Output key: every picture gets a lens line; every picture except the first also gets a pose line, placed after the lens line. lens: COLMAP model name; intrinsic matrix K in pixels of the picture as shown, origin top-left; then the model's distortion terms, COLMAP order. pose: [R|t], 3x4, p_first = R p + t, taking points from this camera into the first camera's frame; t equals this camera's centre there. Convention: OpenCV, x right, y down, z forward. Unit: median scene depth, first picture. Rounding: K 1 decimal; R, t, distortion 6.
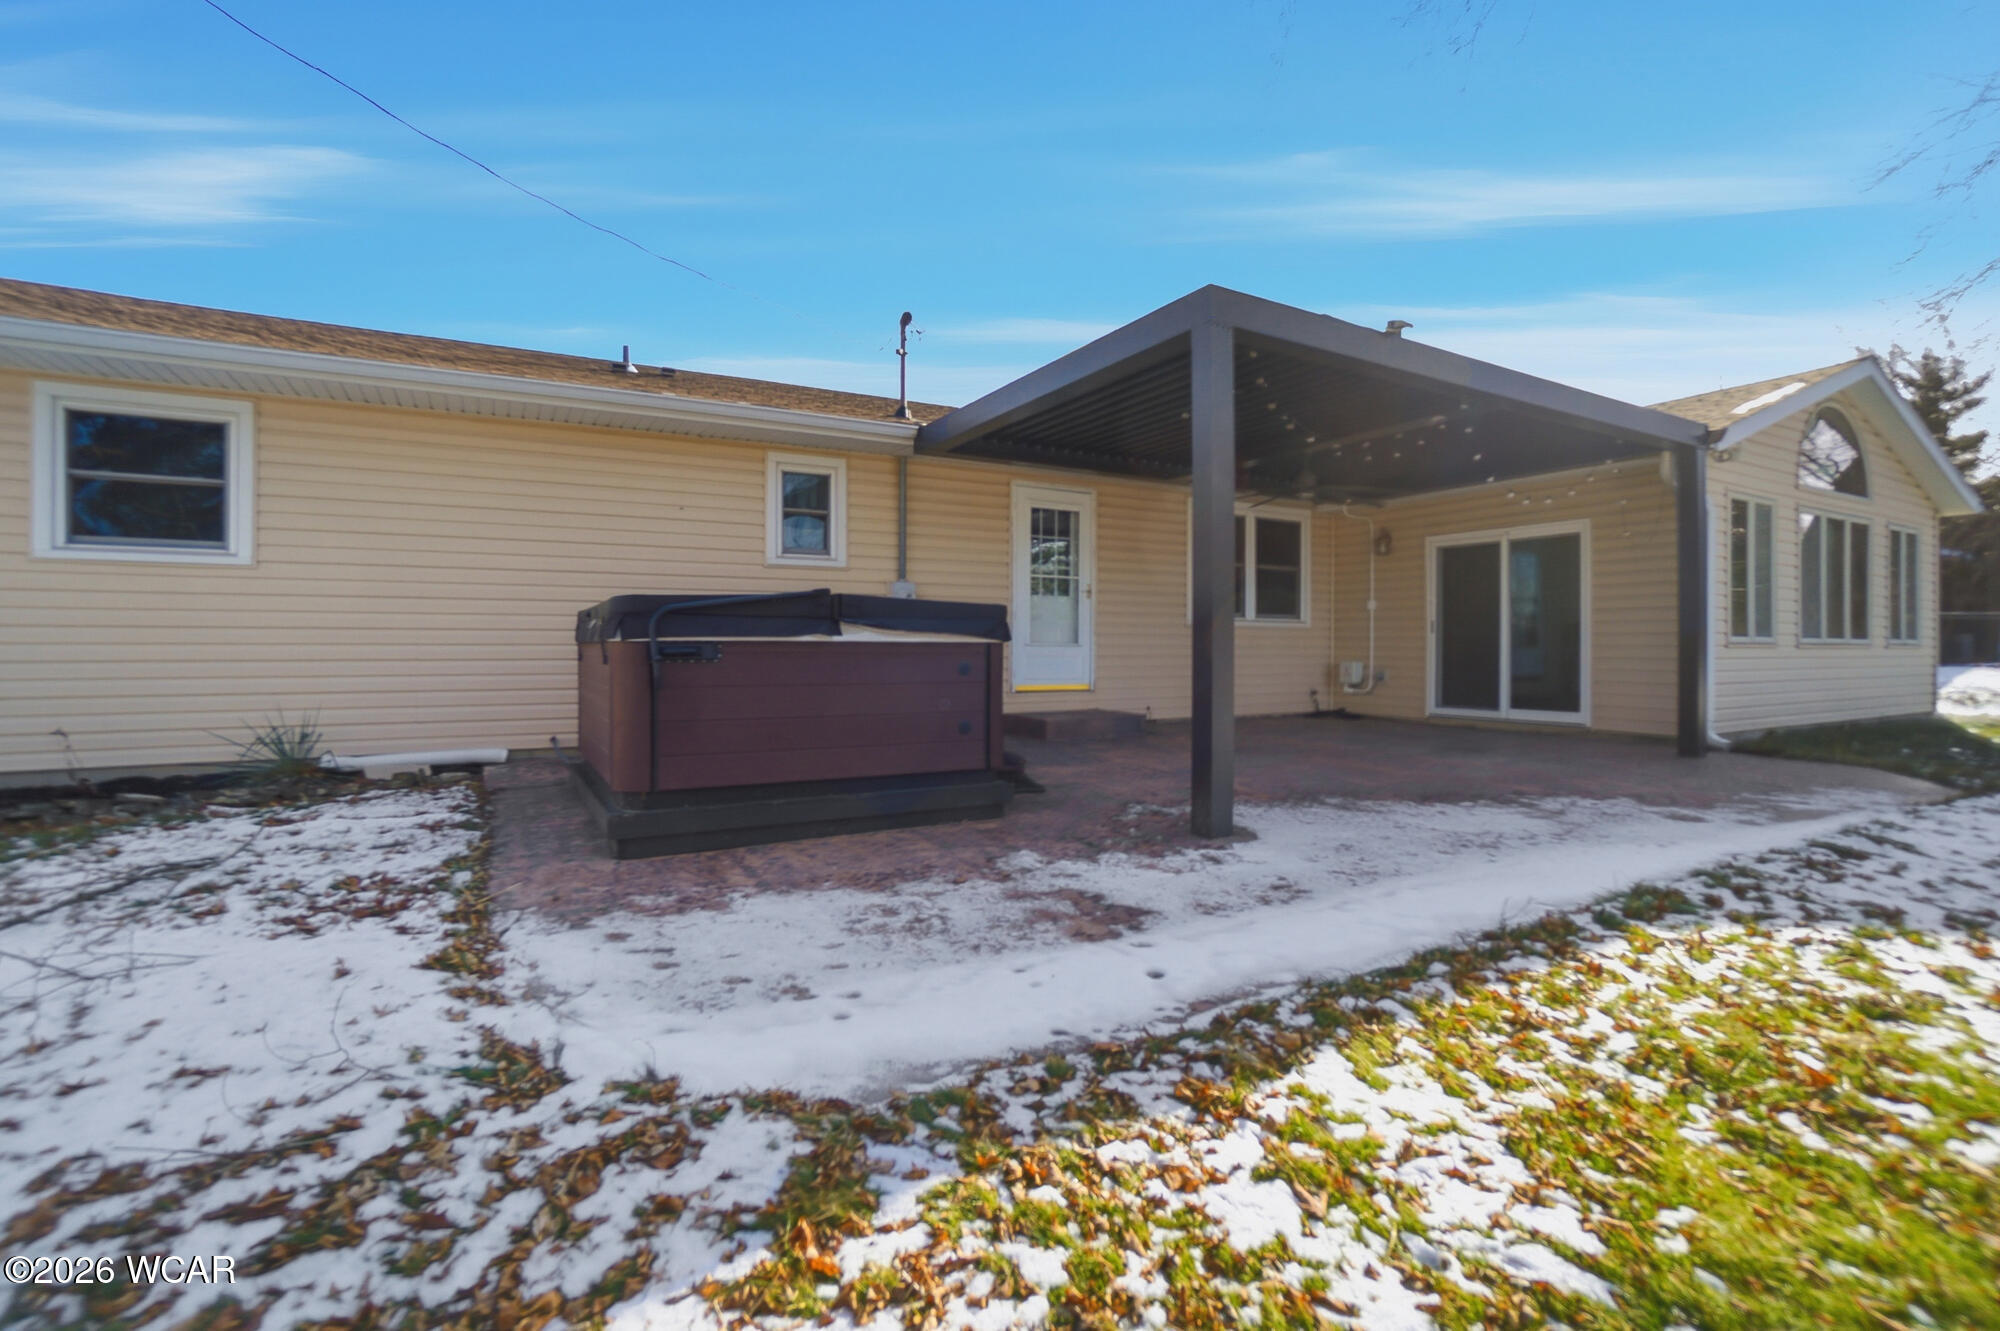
lens RADIAL K [[902.8, 0, 989.5], [0, 902.8, 662.2], [0, 0, 1]] dist [-0.061231, 0.021066]
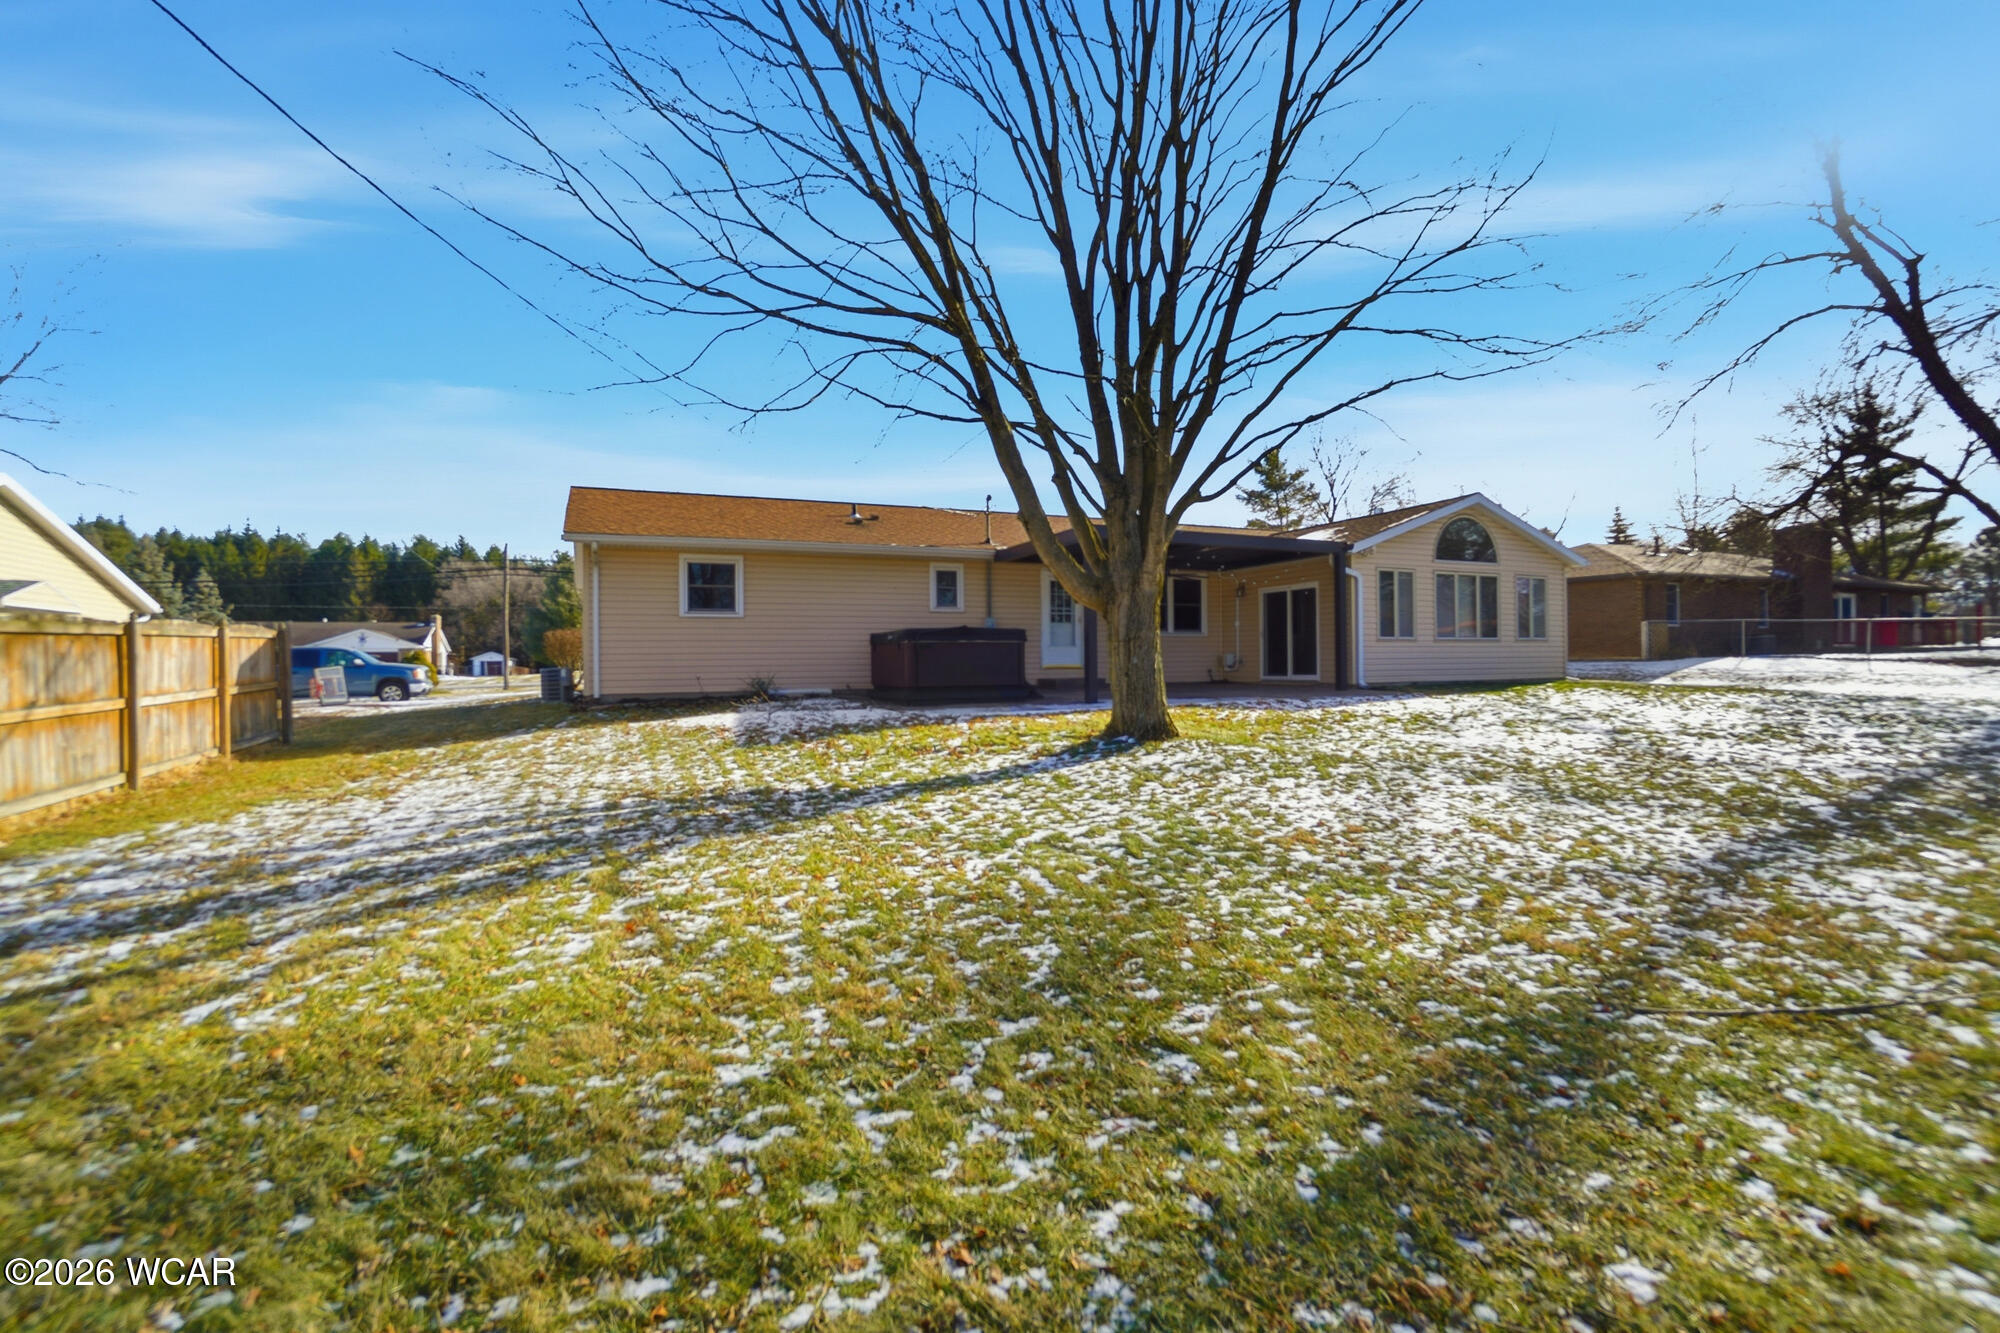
lens RADIAL K [[902.8, 0, 989.5], [0, 902.8, 663.2], [0, 0, 1]] dist [-0.061231, 0.021066]
pose [[0.994822, -0.011665, -0.100959, 0.134594], [0.010043, 0.999812, -0.016568, 0.062731], [0.101133, 0.015468, 0.994753, -1.280548]]
